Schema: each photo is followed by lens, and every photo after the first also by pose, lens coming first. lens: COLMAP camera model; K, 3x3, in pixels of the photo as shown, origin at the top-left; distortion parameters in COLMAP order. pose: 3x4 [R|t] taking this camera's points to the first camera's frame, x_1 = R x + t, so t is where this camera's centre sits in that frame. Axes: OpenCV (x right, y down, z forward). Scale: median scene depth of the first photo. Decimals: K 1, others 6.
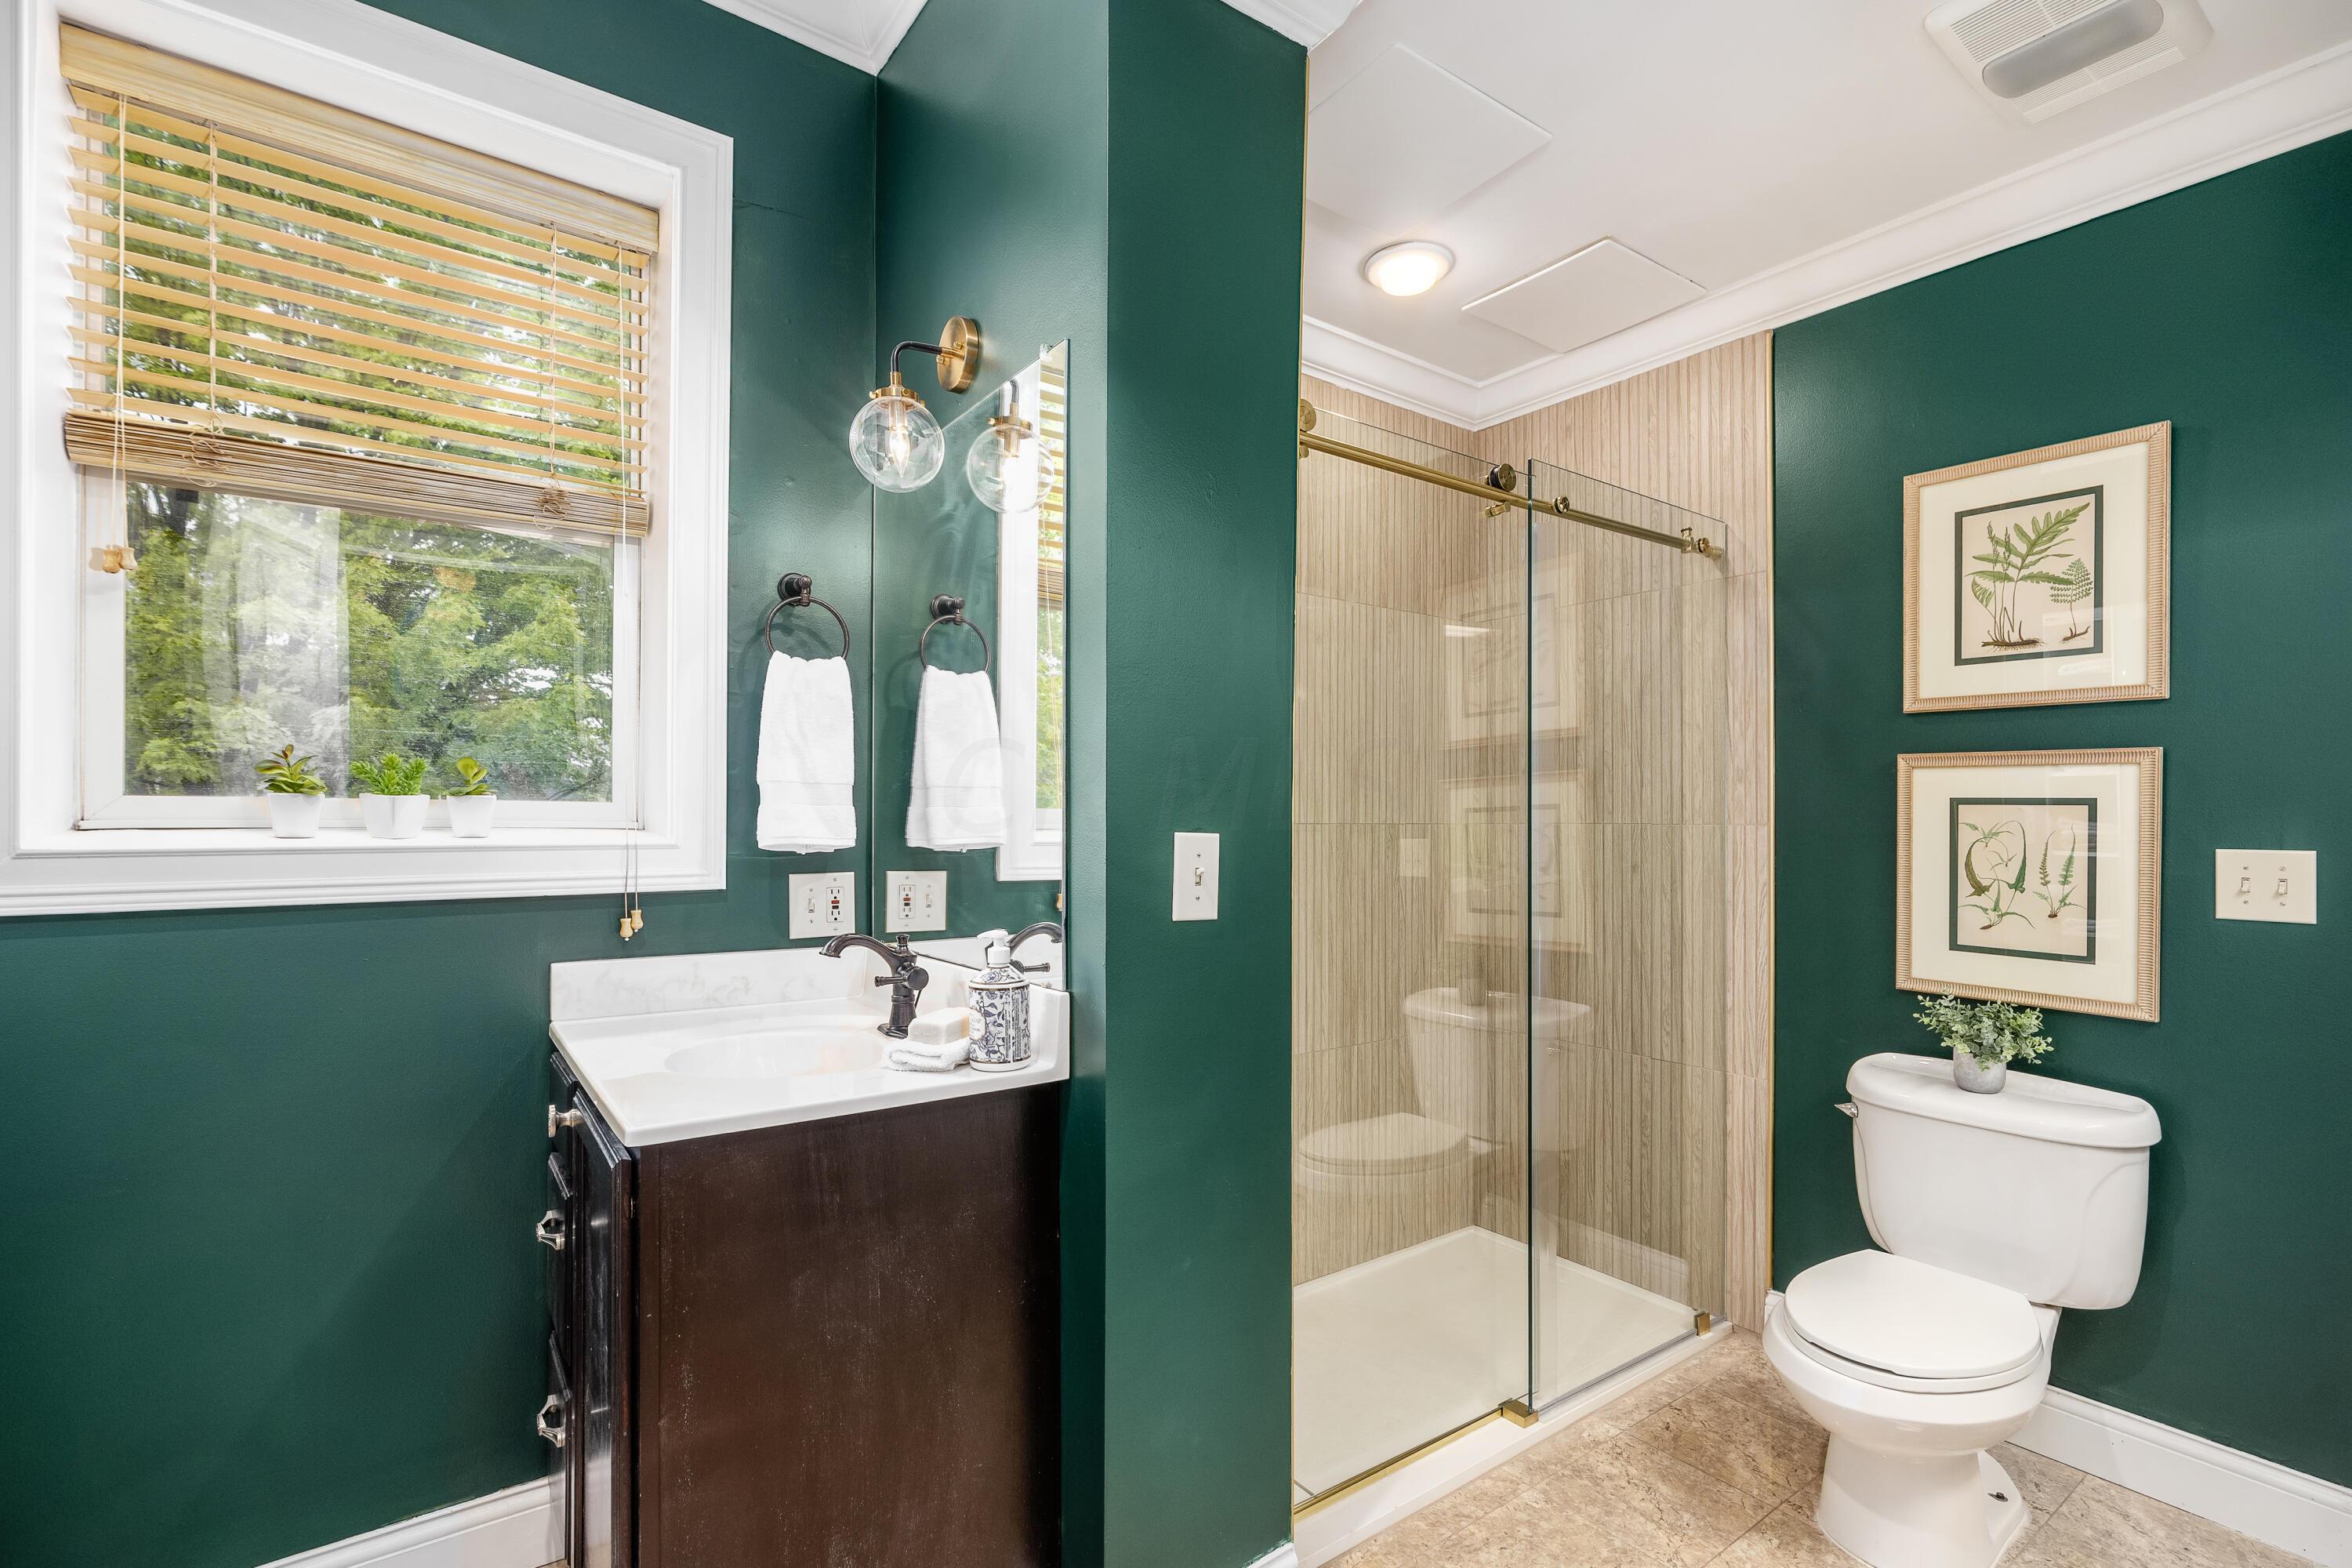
lens RADIAL K [[1068.7, 0, 1173.4], [0, 1068.7, 792.2], [0, 0, 1]] dist [0.003036, 0.000228]
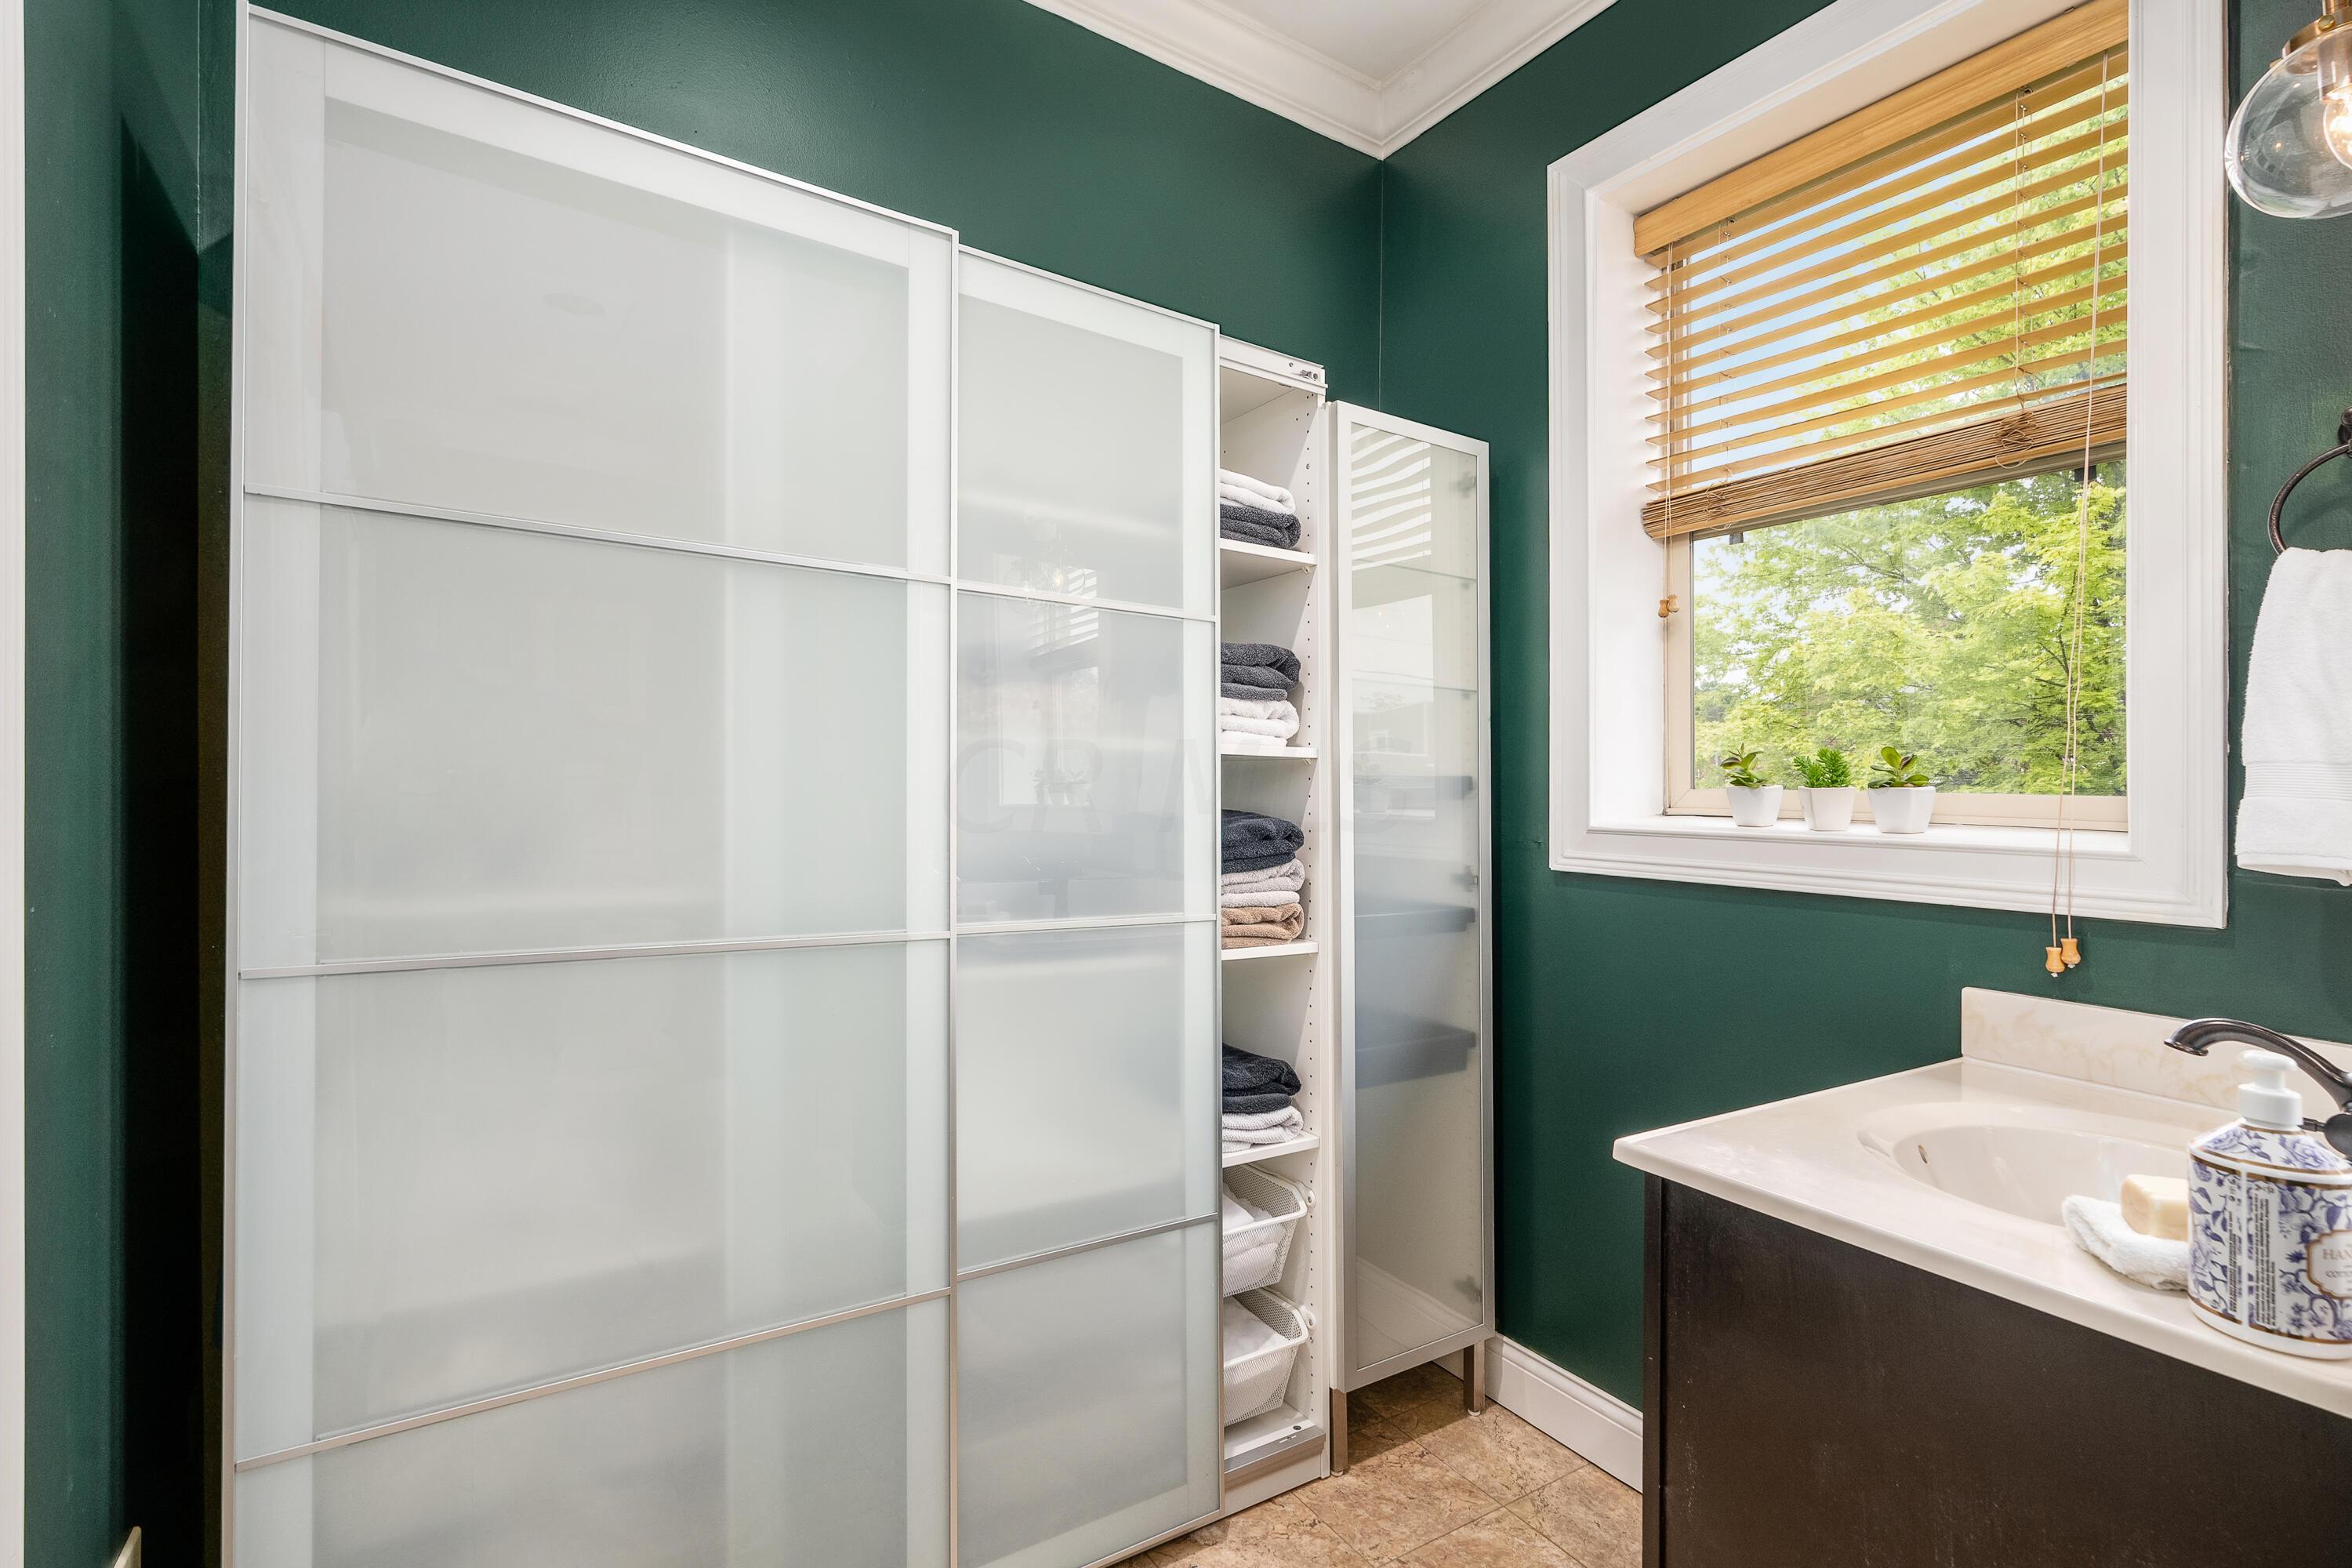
lens RADIAL K [[1068.7, 0, 1173.5], [0, 1068.7, 792.7], [0, 0, 1]] dist [0.003036, 0.000228]
pose [[-0.067005, 0.000115, -0.997753, 0.293002], [0.006345, 0.999980, -0.000311, 0.004141], [0.997732, -0.006352, -0.067005, 0.425466]]
